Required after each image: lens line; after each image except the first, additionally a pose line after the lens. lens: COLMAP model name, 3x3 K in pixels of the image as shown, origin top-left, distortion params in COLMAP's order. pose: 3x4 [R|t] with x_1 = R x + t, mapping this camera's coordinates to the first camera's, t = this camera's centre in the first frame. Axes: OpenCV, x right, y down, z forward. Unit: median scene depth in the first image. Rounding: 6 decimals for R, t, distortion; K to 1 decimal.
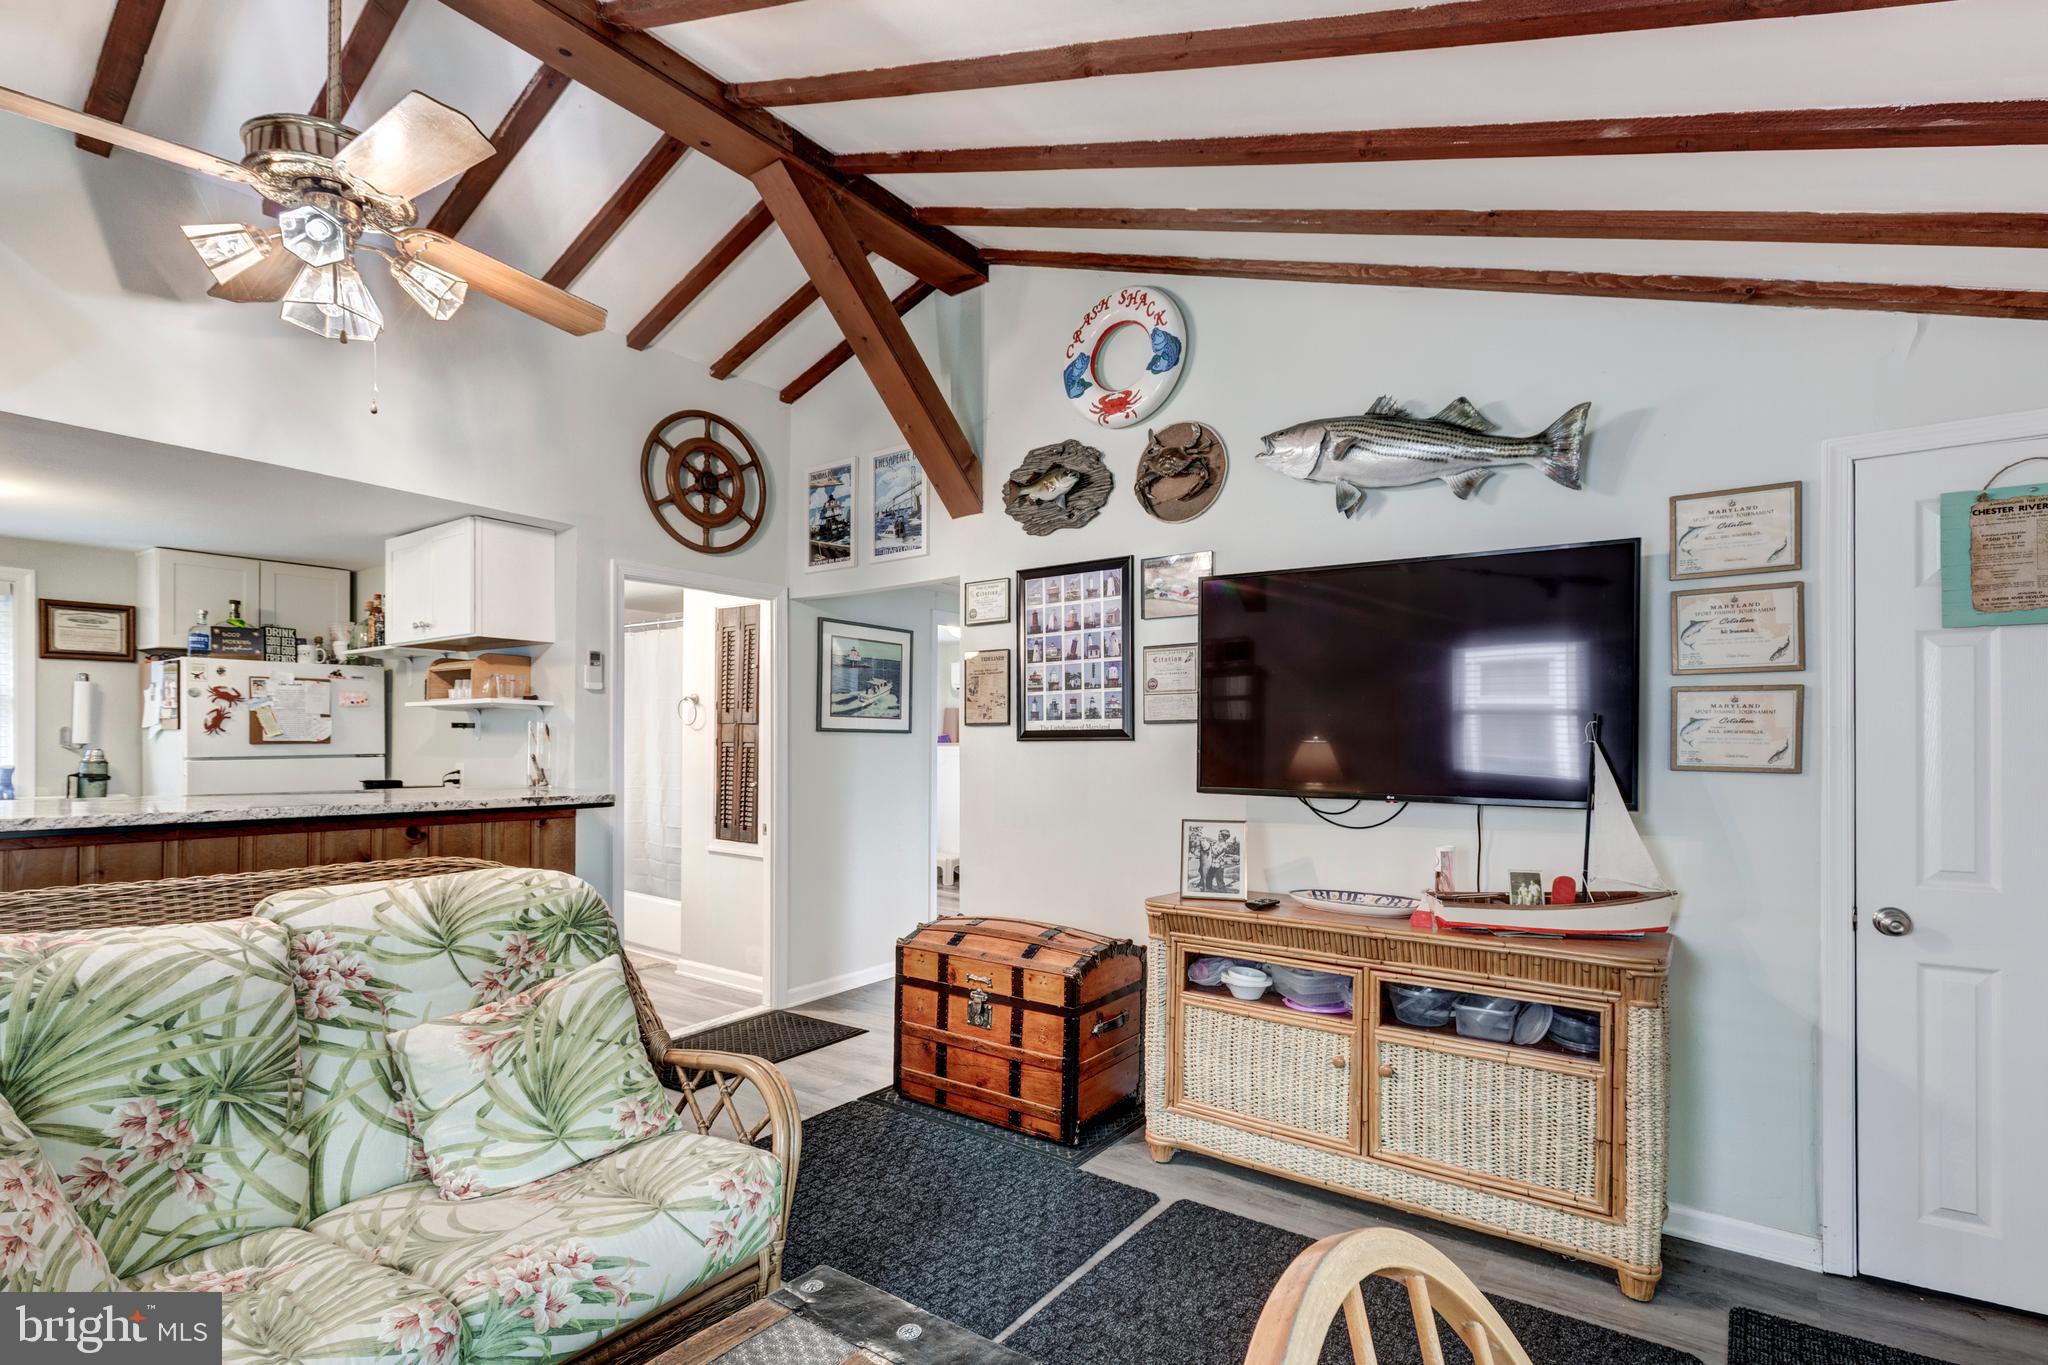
lens RADIAL K [[972.6, 0, 1064.2], [0, 972.6, 740.8], [0, 0, 1]] dist [-0.002970, -0.001038]
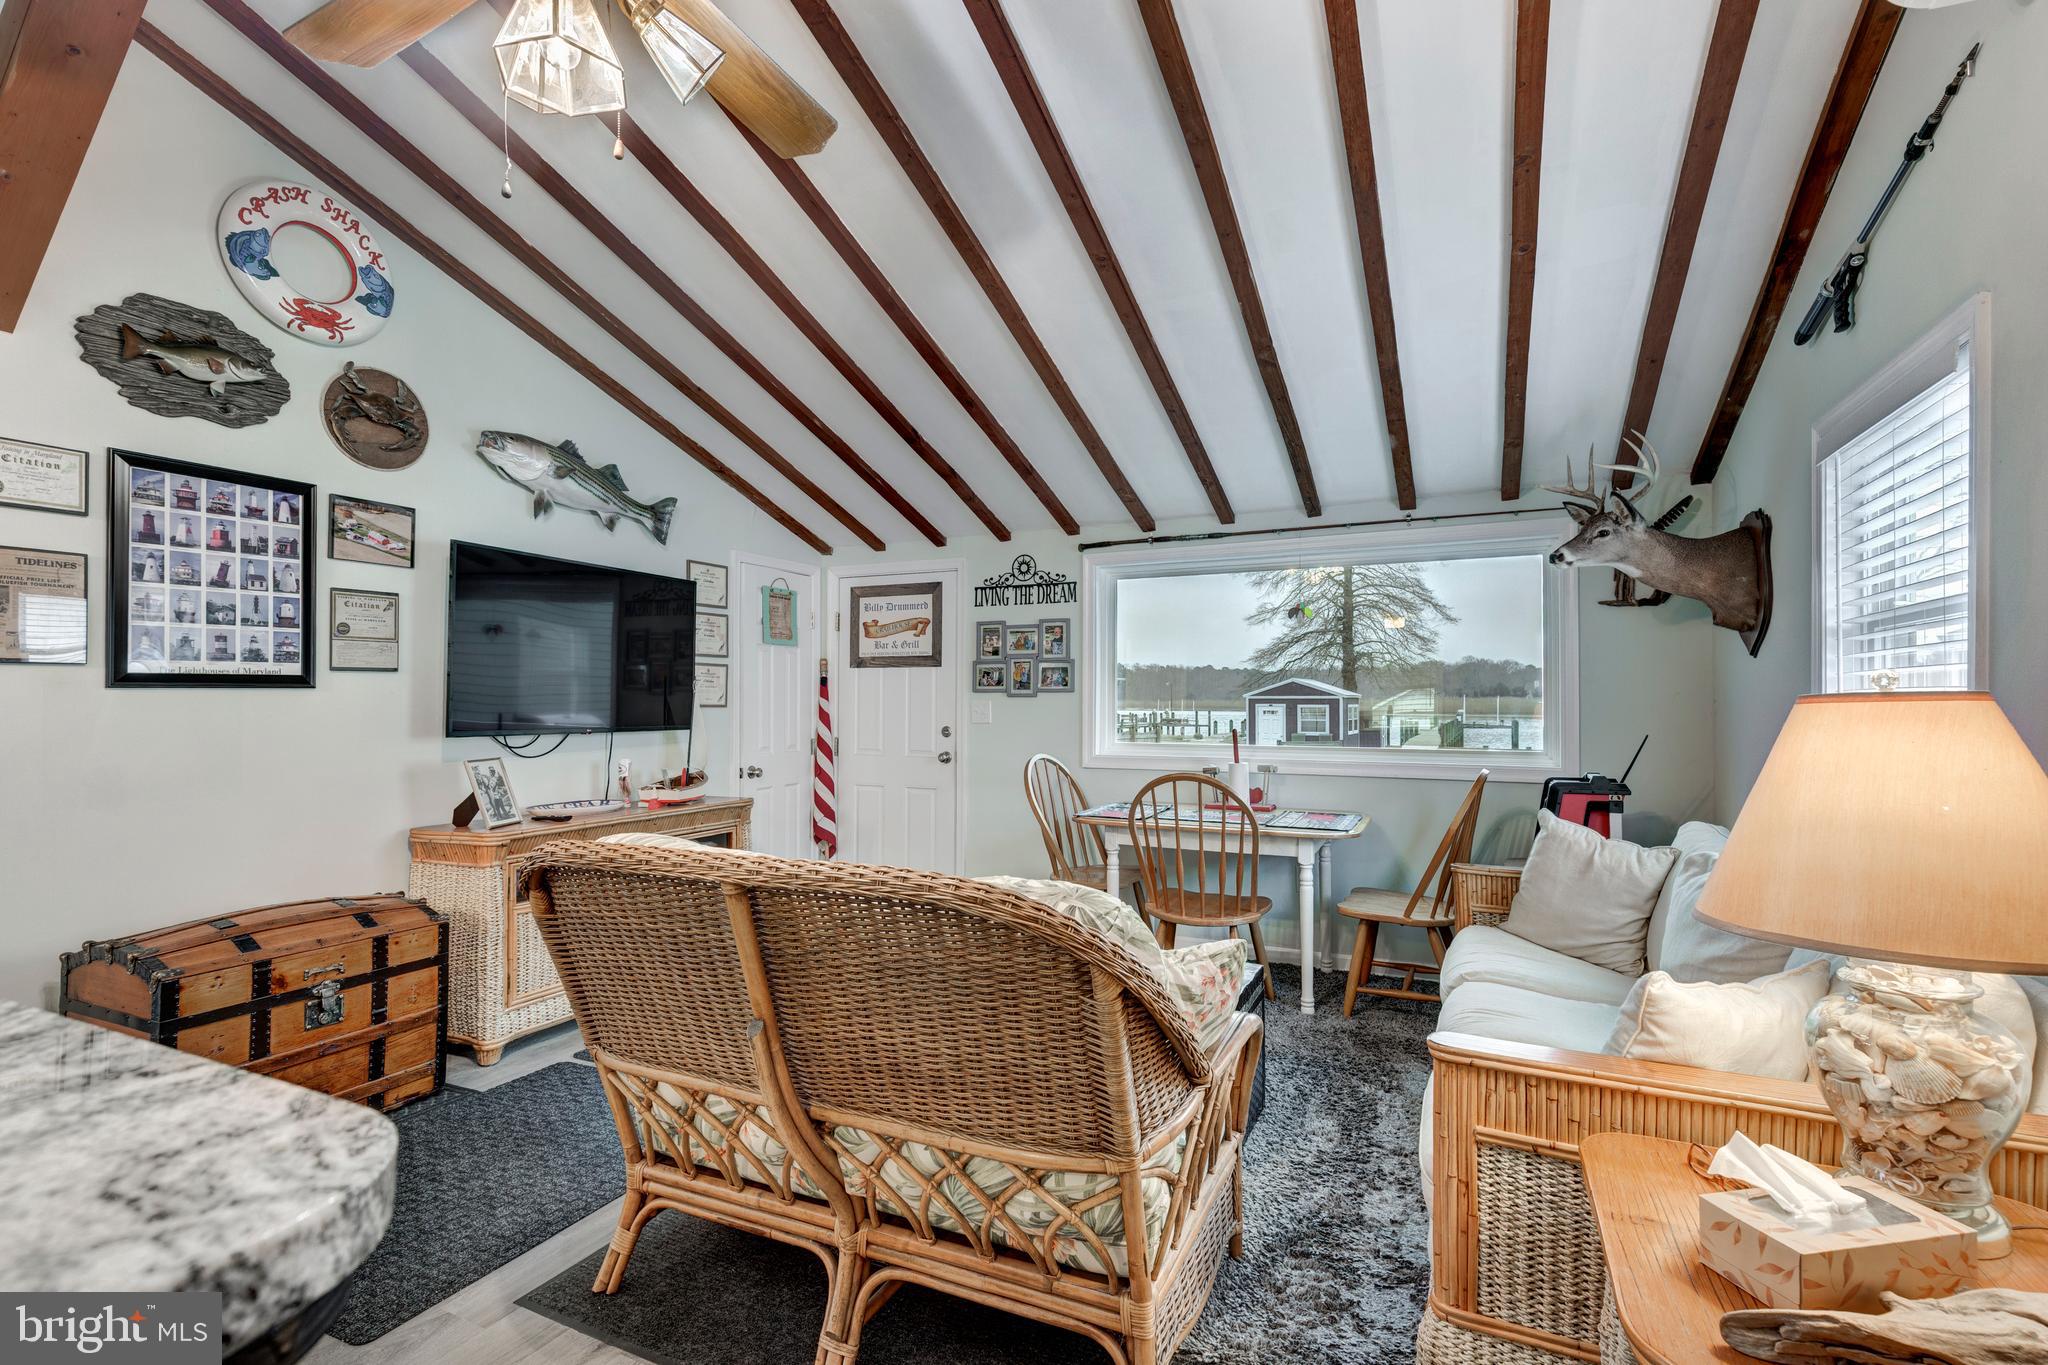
lens RADIAL K [[927.9, 0, 1039.7], [0, 927.9, 685.4], [0, 0, 1]] dist [0.004297, -0.000313]
pose [[-0.181268, 0.009543, 0.983387, -0.854053], [-0.007225, 0.999913, -0.011035, 0.001878], [-0.983407, -0.009105, -0.181183, 0.458035]]
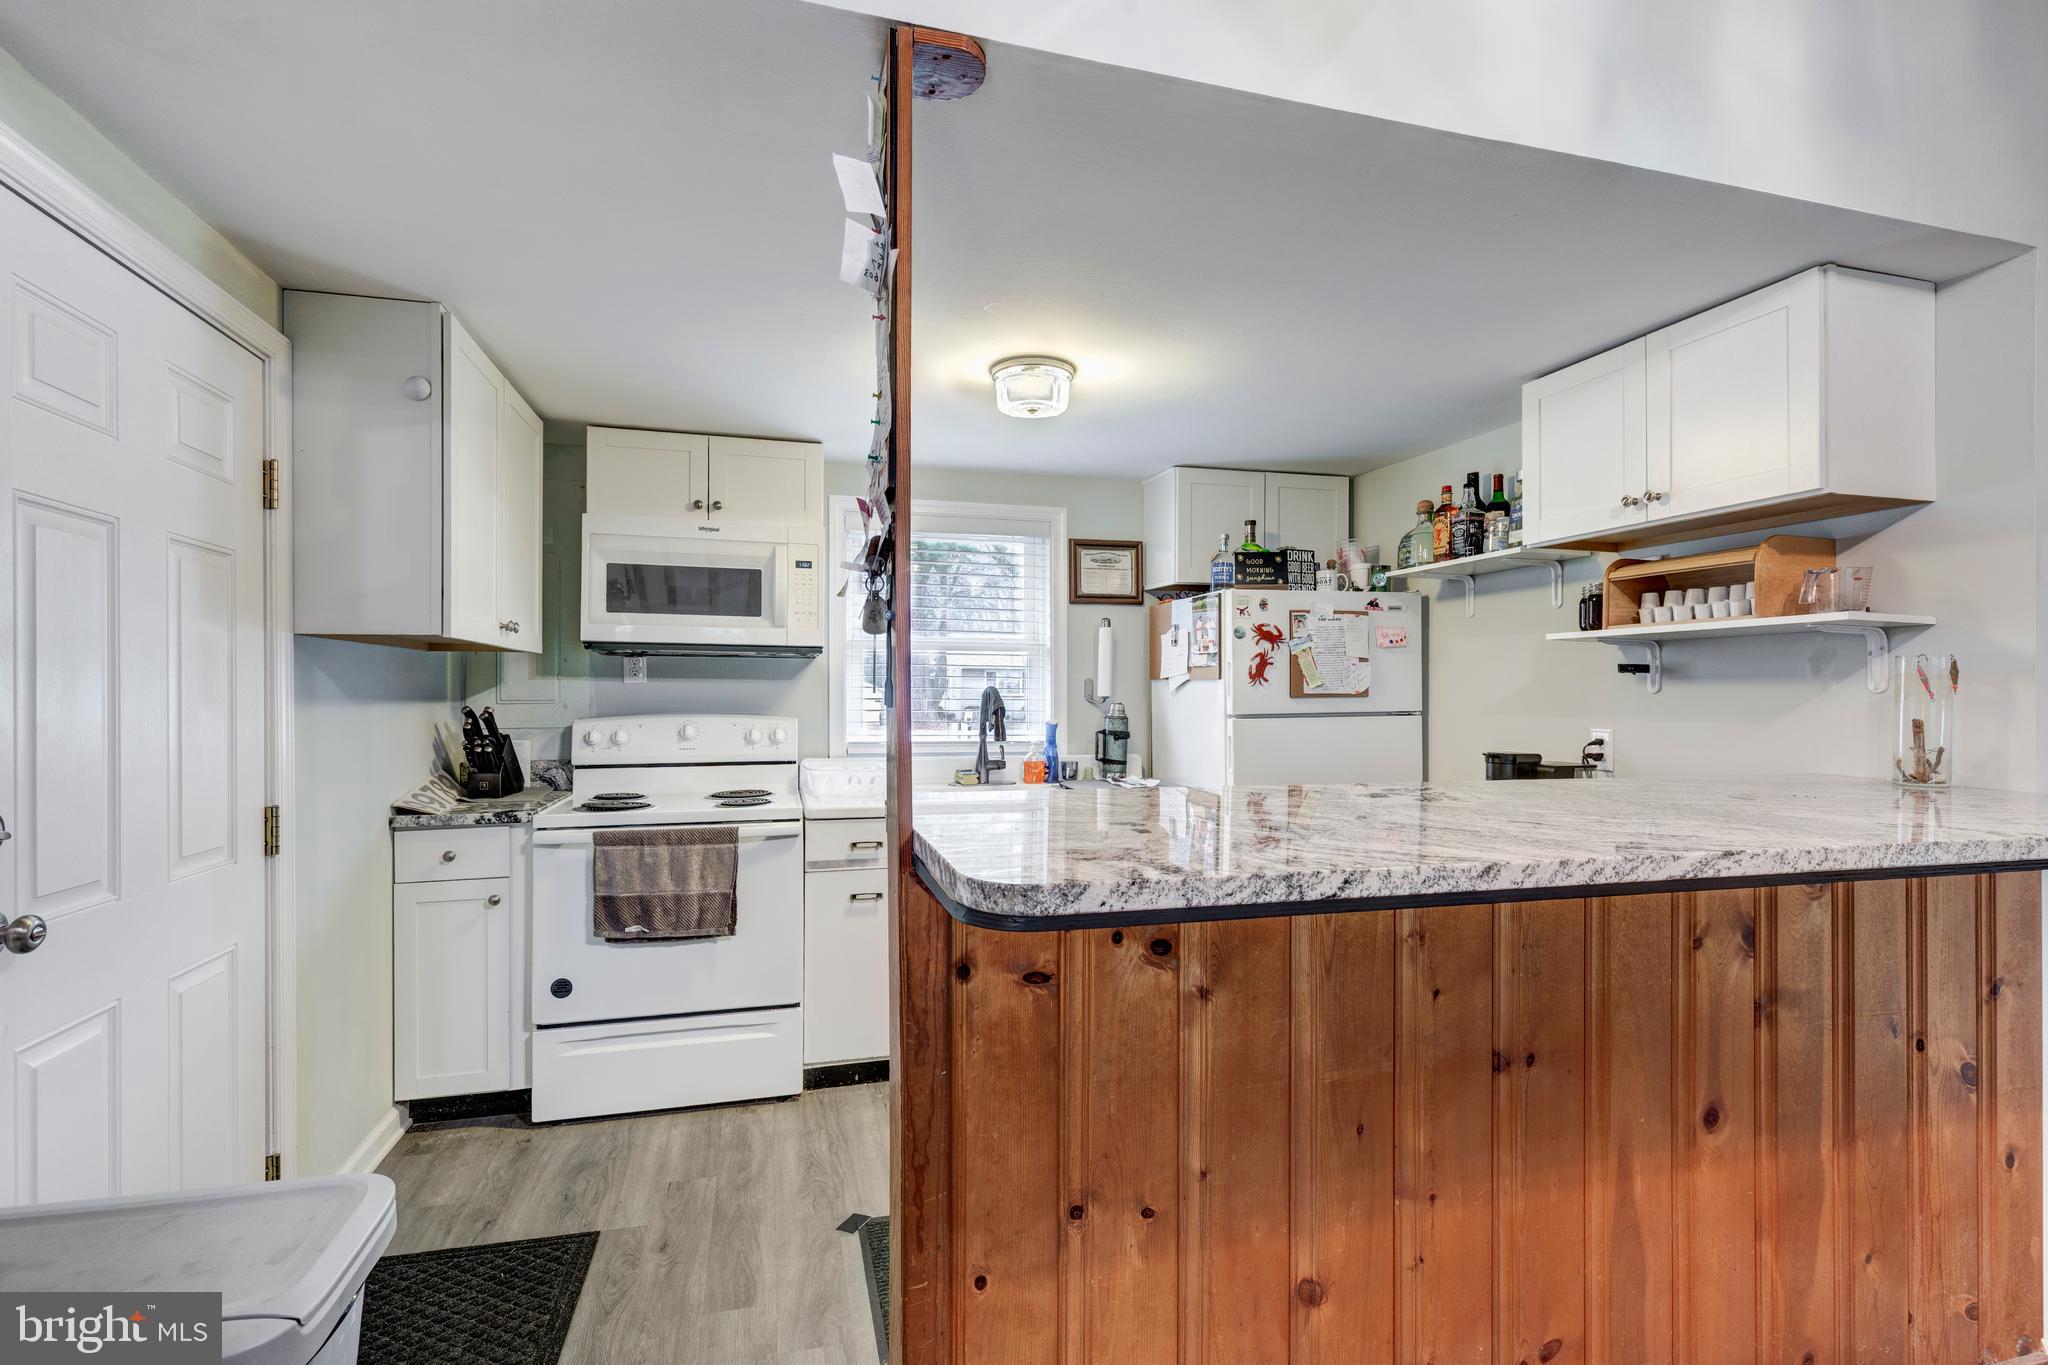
lens RADIAL K [[938.4, 0, 1024.1], [0, 938.4, 686.1], [0, 0, 1]] dist [0.009152, -0.000400]
pose [[0.771649, -0.005568, -0.636024, -0.592271], [0.001434, 0.999974, -0.007014, -0.001128], [0.636047, 0.004500, 0.771637, 0.322617]]
